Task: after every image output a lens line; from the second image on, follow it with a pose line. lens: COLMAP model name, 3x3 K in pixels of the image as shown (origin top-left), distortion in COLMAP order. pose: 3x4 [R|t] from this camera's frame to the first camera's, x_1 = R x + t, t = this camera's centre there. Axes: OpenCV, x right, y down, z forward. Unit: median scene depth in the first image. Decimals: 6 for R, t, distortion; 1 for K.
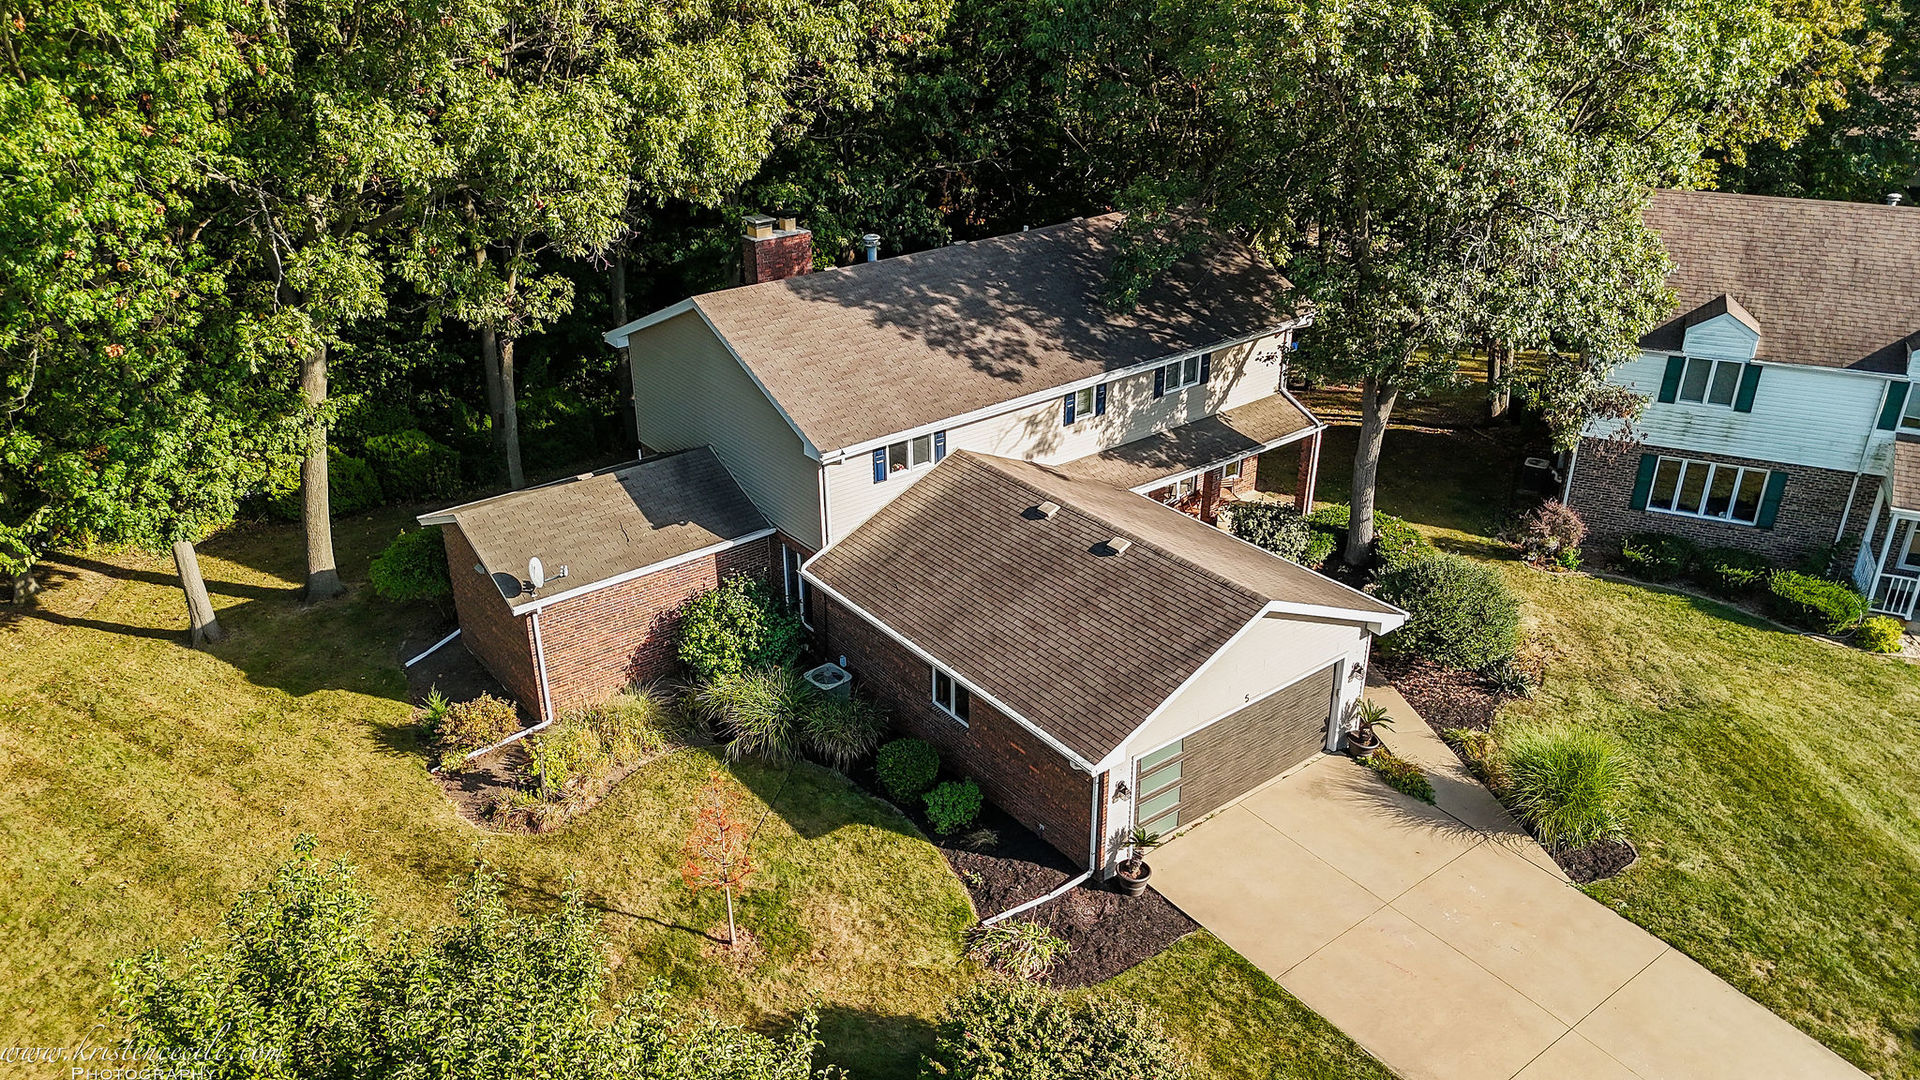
lens RADIAL K [[1417.3, 0, 961.9], [0, 1417.3, 527.7], [0, 0, 1]] dist [0.036732, -0.002747]
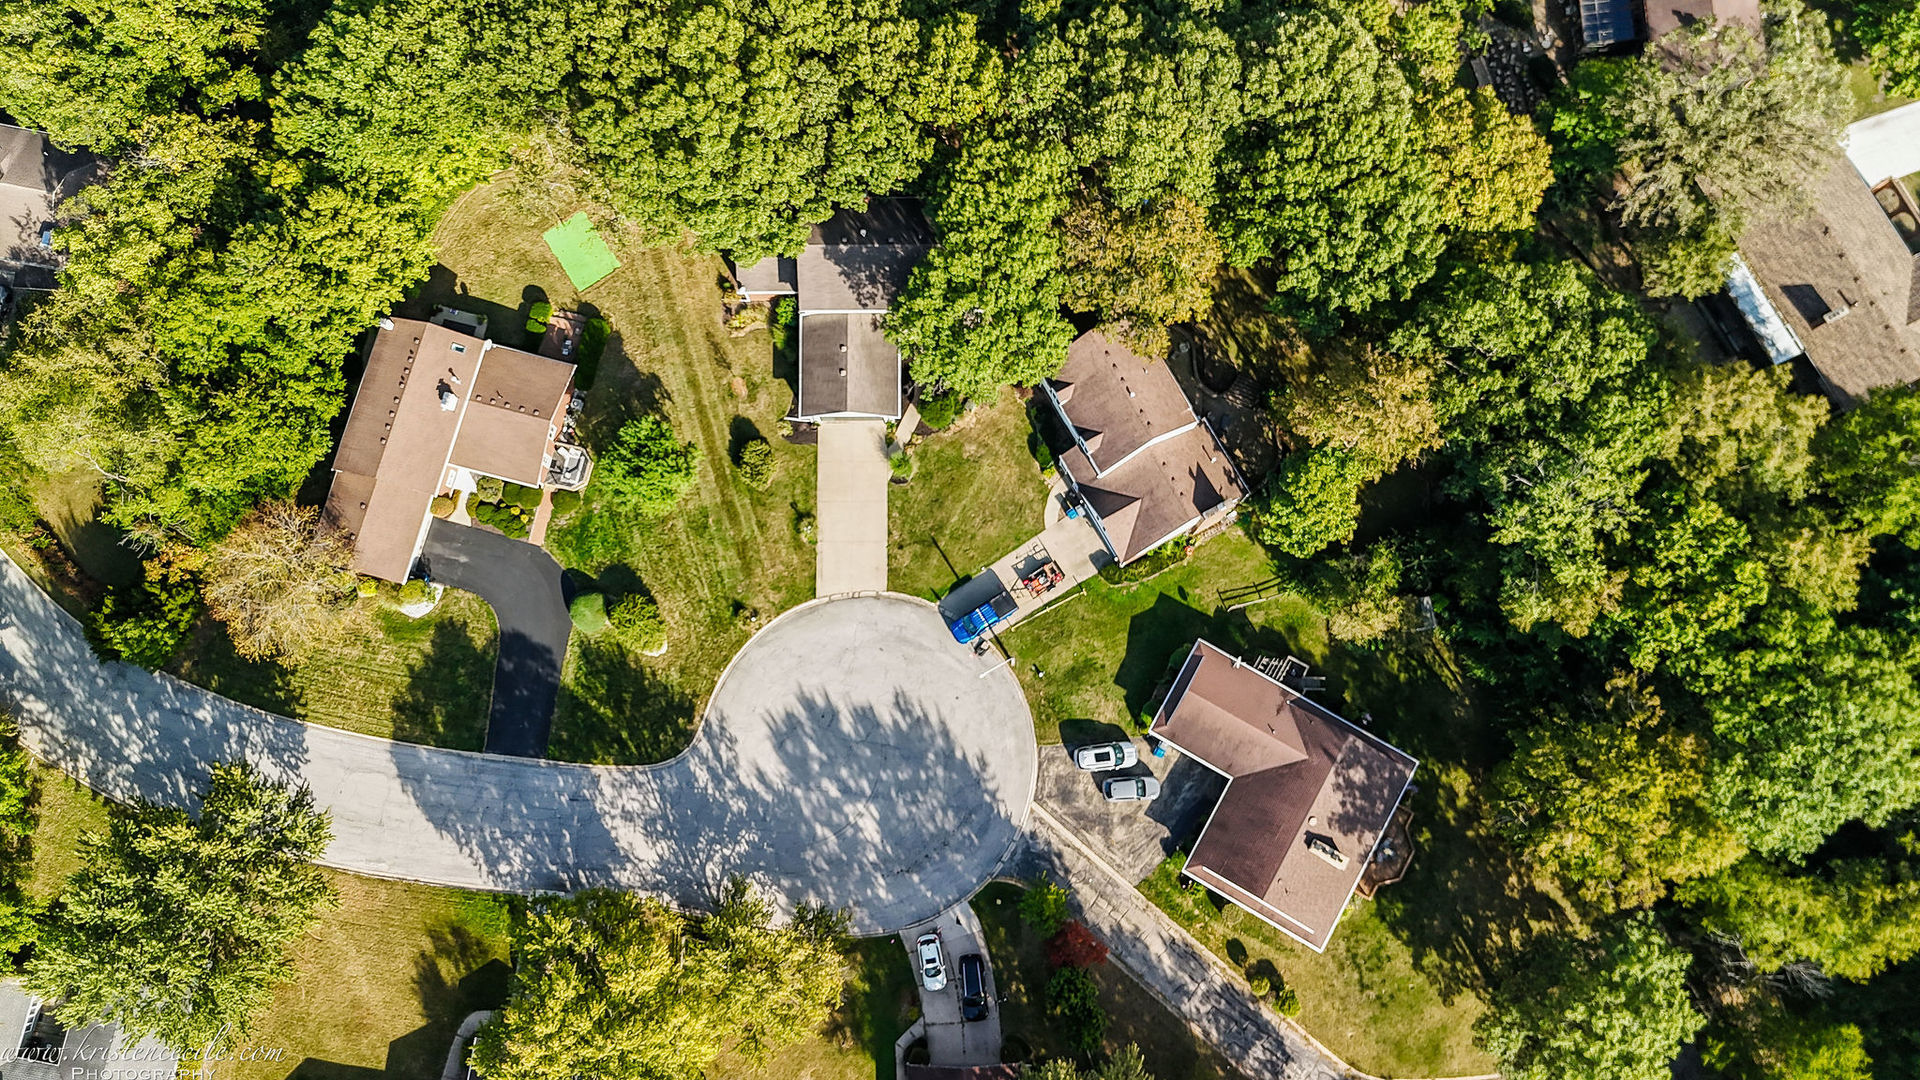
lens RADIAL K [[1417.3, 0, 966.5], [0, 1417.3, 536.8], [0, 0, 1]] dist [0.036732, -0.002747]
pose [[0.788720, 0.607383, -0.094899, 0.894932], [-0.246448, 0.453823, 0.856334, -2.852101], [0.563190, -0.652020, 0.507628, -1.048886]]
